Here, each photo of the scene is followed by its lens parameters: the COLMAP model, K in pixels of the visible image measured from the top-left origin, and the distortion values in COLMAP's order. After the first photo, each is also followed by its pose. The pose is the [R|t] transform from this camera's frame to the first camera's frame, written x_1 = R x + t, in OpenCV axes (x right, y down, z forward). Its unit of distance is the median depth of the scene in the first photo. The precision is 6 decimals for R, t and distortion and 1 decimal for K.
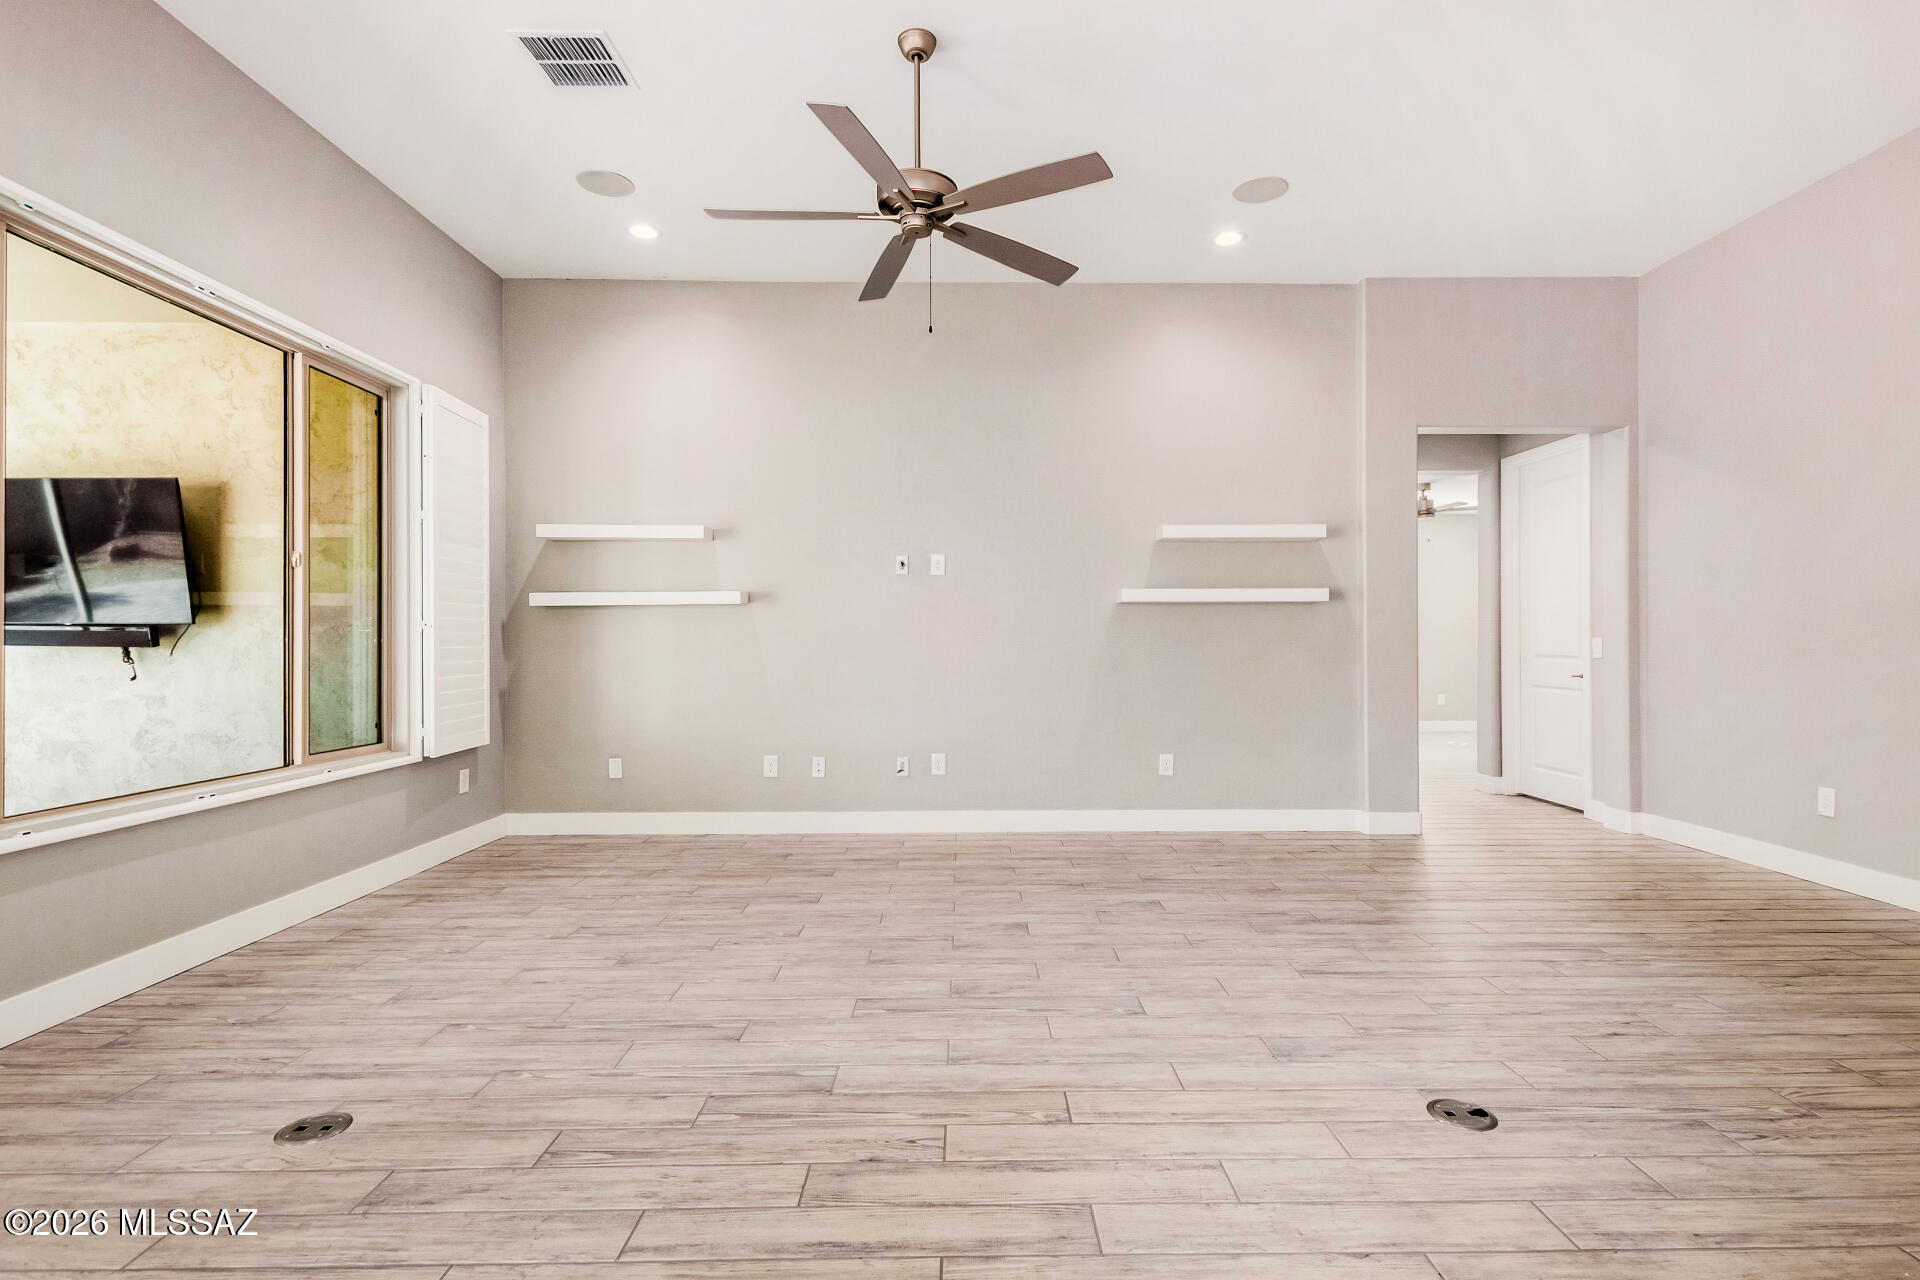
lens RADIAL K [[906.6, 0, 975.5], [0, 906.6, 642.1], [0, 0, 1]] dist [0.010851, -0.001945]
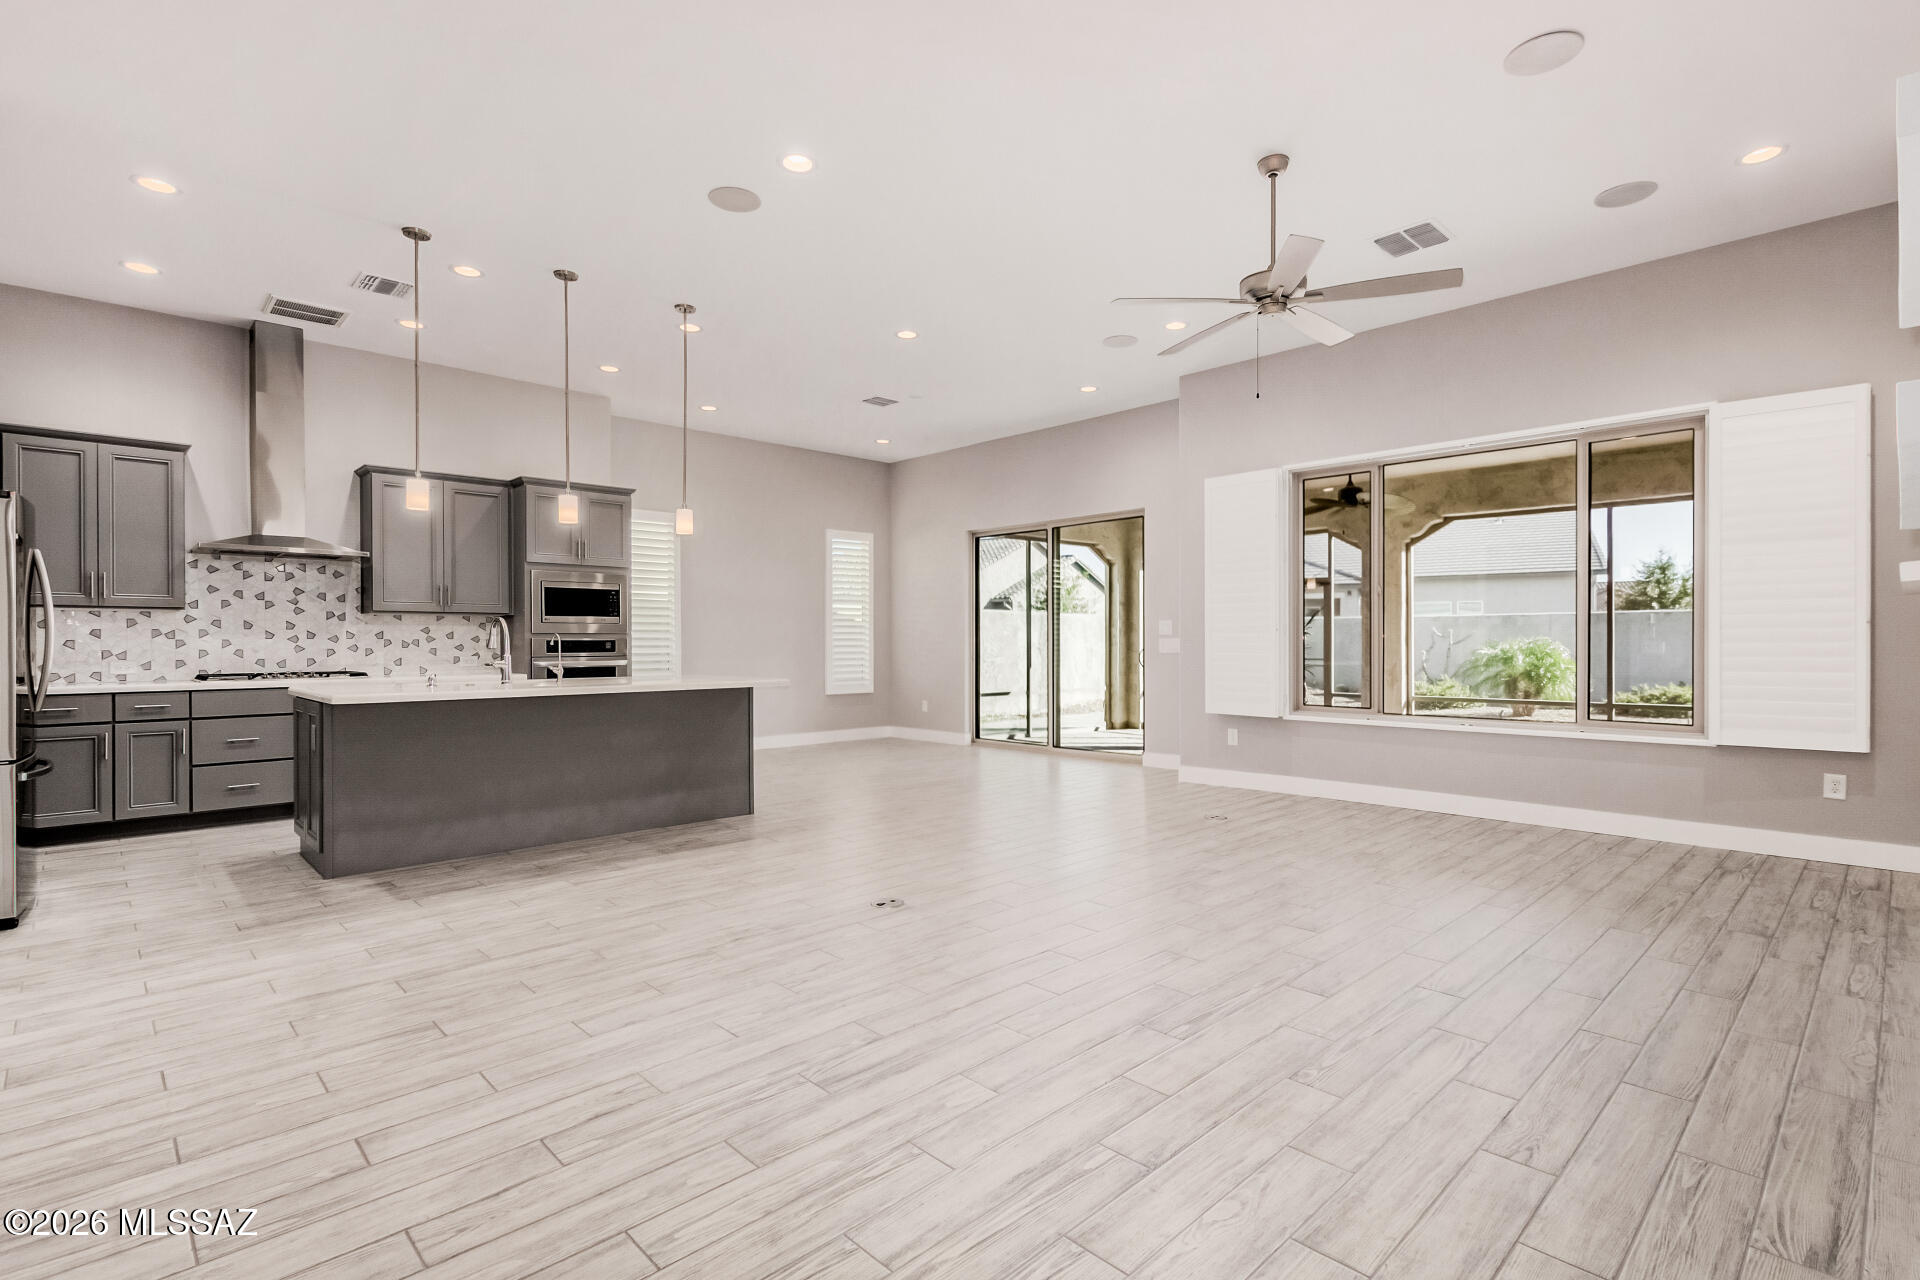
lens RADIAL K [[906.6, 0, 974.2], [0, 906.6, 640.4], [0, 0, 1]] dist [0.010851, -0.001945]
pose [[-0.721163, 0.003561, -0.692756, 1.063256], [0.004006, 0.999992, 0.000971, -0.003386], [0.692754, -0.002075, -0.721171, 1.554273]]
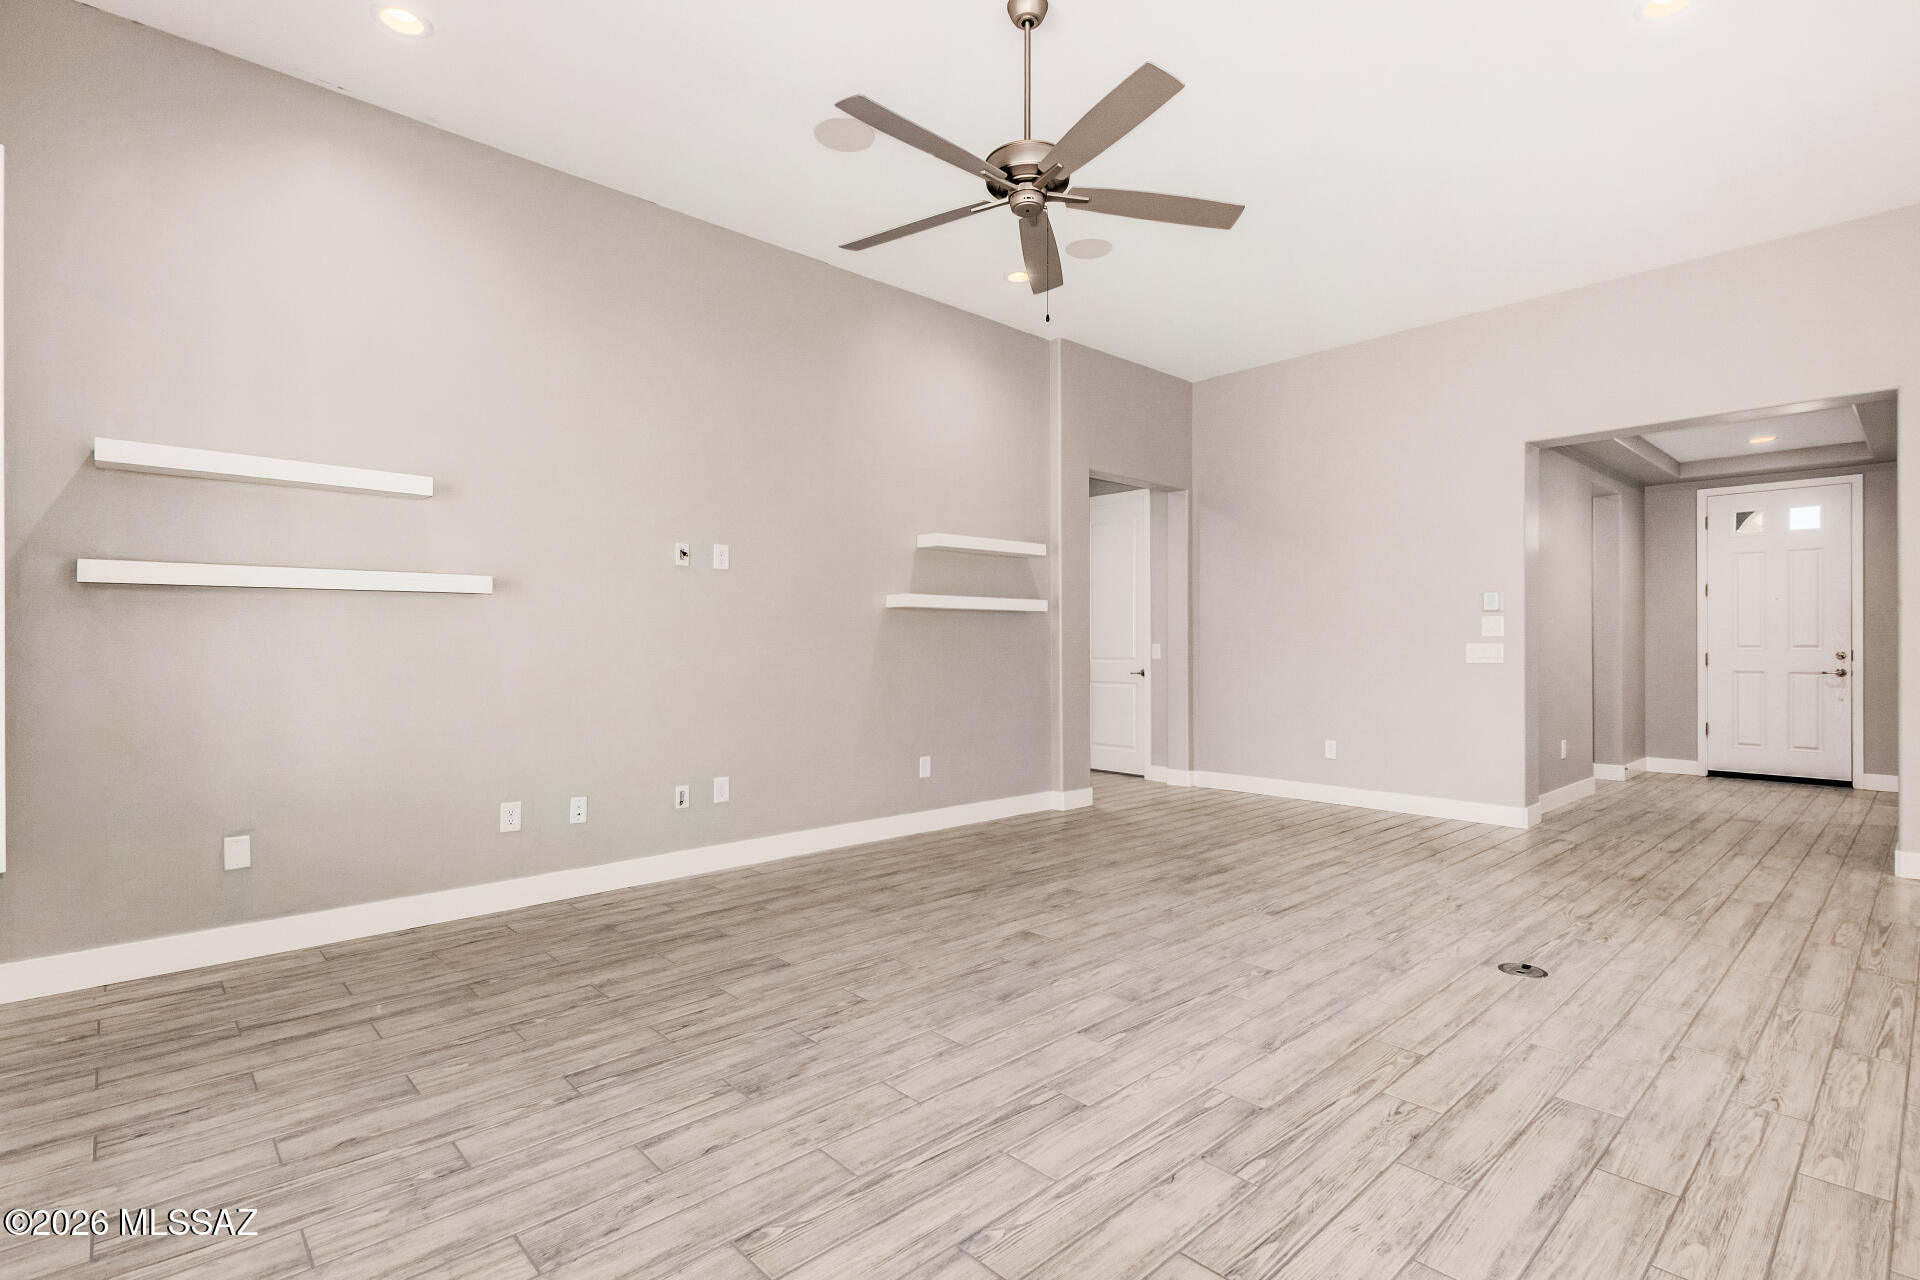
lens RADIAL K [[906.6, 0, 970.7], [0, 906.6, 648.9], [0, 0, 1]] dist [0.010851, -0.001945]
pose [[0.739927, -0.000596, 0.672687, -0.706941], [0.000259, 1.000000, 0.000601, 0.001454], [-0.672687, -0.000270, 0.739927, 0.331150]]
